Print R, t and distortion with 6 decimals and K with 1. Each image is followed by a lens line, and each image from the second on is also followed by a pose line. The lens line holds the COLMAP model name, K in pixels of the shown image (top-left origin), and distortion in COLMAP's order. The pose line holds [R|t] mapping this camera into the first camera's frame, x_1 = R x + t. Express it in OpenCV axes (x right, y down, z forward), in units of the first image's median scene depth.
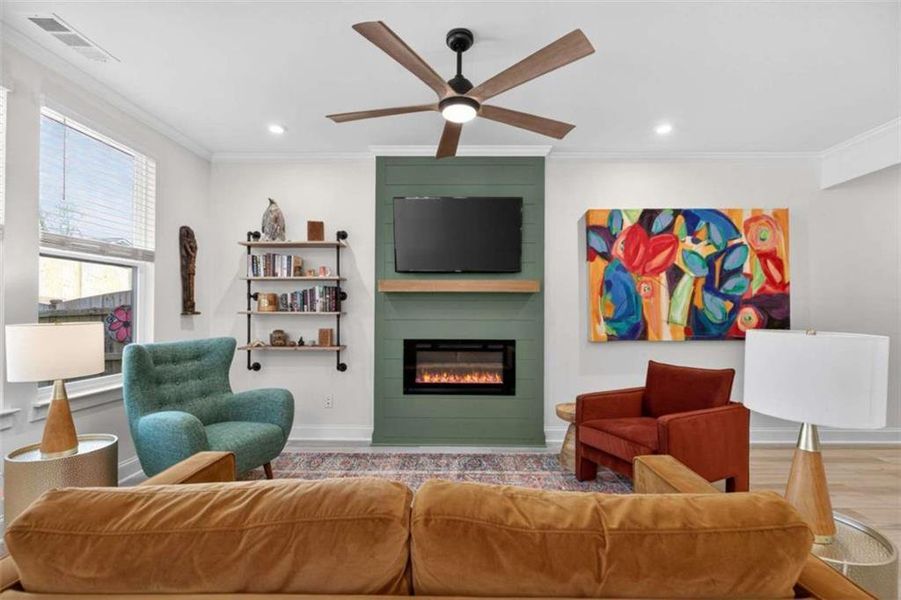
lens RADIAL K [[410.3, 0, 457.7], [0, 410.3, 306.2], [0, 0, 1]] dist [-0.003051, 0.000004]
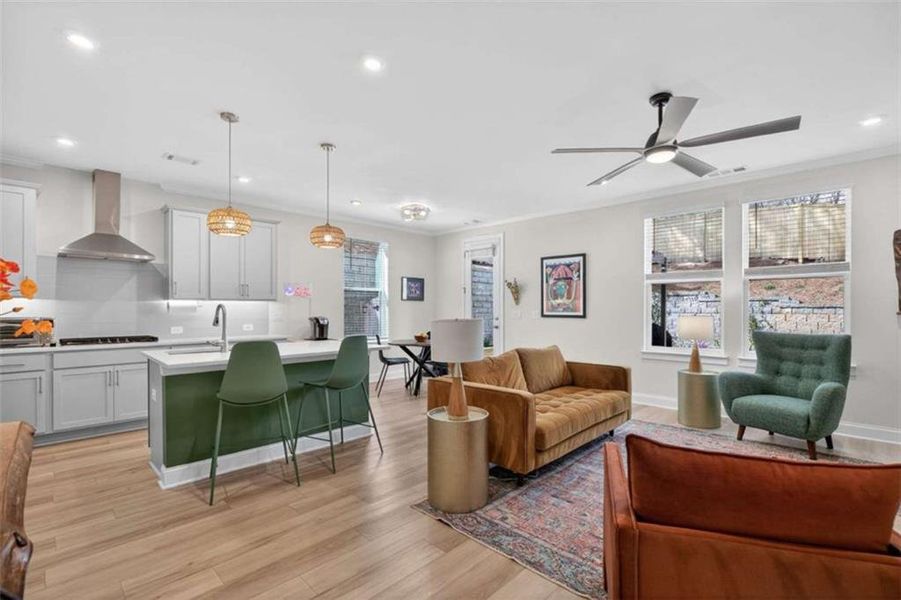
lens RADIAL K [[403.1, 0, 457.0], [0, 403.1, 308.4], [0, 0, 1]] dist [-0.001266, -0.000179]
pose [[-0.682681, -0.005143, -0.730698, 0.806562], [0.007650, 0.999870, -0.014184, 0.011361], [0.730676, -0.015273, -0.682553, 0.821940]]
